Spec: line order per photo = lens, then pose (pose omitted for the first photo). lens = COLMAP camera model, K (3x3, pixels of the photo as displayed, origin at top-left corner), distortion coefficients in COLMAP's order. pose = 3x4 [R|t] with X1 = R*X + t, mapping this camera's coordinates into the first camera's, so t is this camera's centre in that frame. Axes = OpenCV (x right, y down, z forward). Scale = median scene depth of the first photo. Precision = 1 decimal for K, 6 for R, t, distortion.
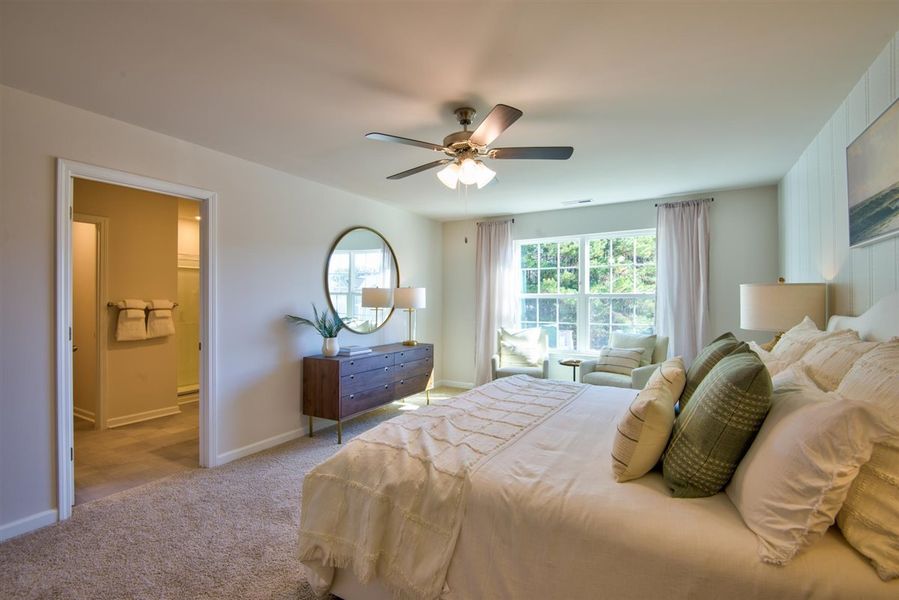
lens RADIAL K [[412.7, 0, 447.3], [0, 412.7, 299.1], [0, 0, 1]] dist [0.006082, -0.012986]
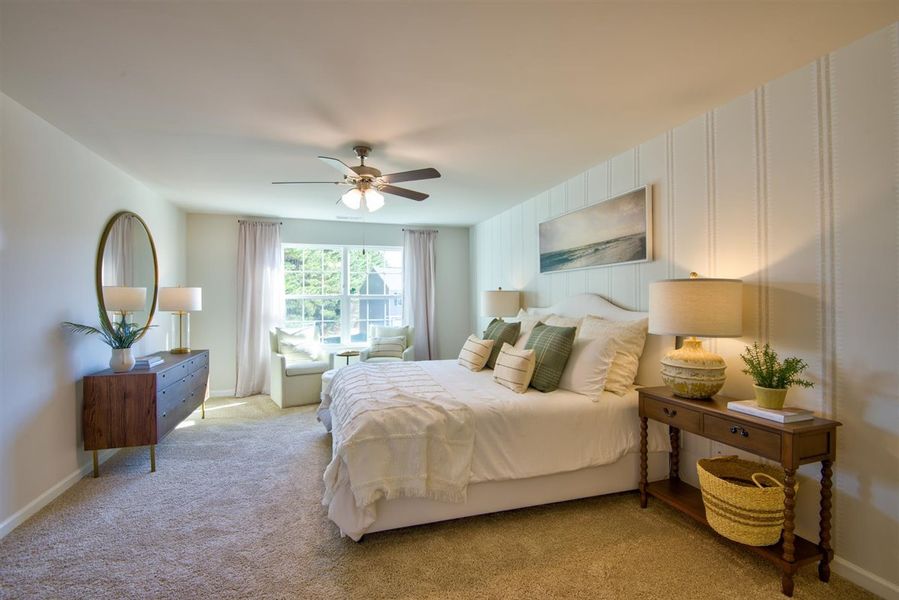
lens RADIAL K [[412.7, 0, 452.8], [0, 412.7, 299.1], [0, 0, 1]] dist [0.006082, -0.012986]
pose [[0.668973, -0.000624, 0.743287, -0.434317], [0.002246, 0.999997, -0.001181, -0.000287], [-0.743284, 0.002460, 0.668972, -0.019140]]
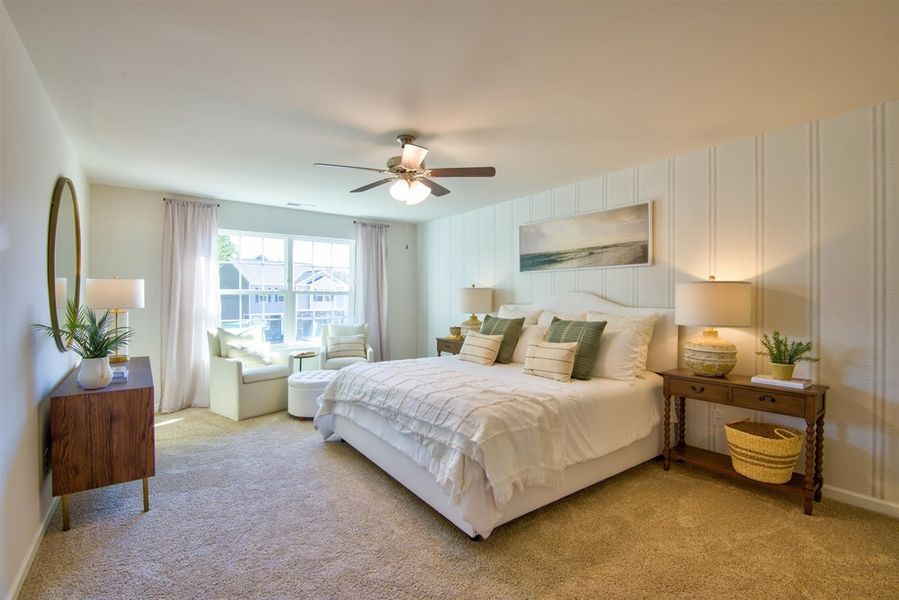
lens RADIAL K [[412.7, 0, 454.2], [0, 412.7, 298.1], [0, 0, 1]] dist [0.006082, -0.012986]
pose [[0.385637, -0.001884, 0.922649, -0.621052], [-0.004203, 0.999984, 0.003798, 0.000301], [-0.922641, -0.005343, 0.385623, 0.257509]]
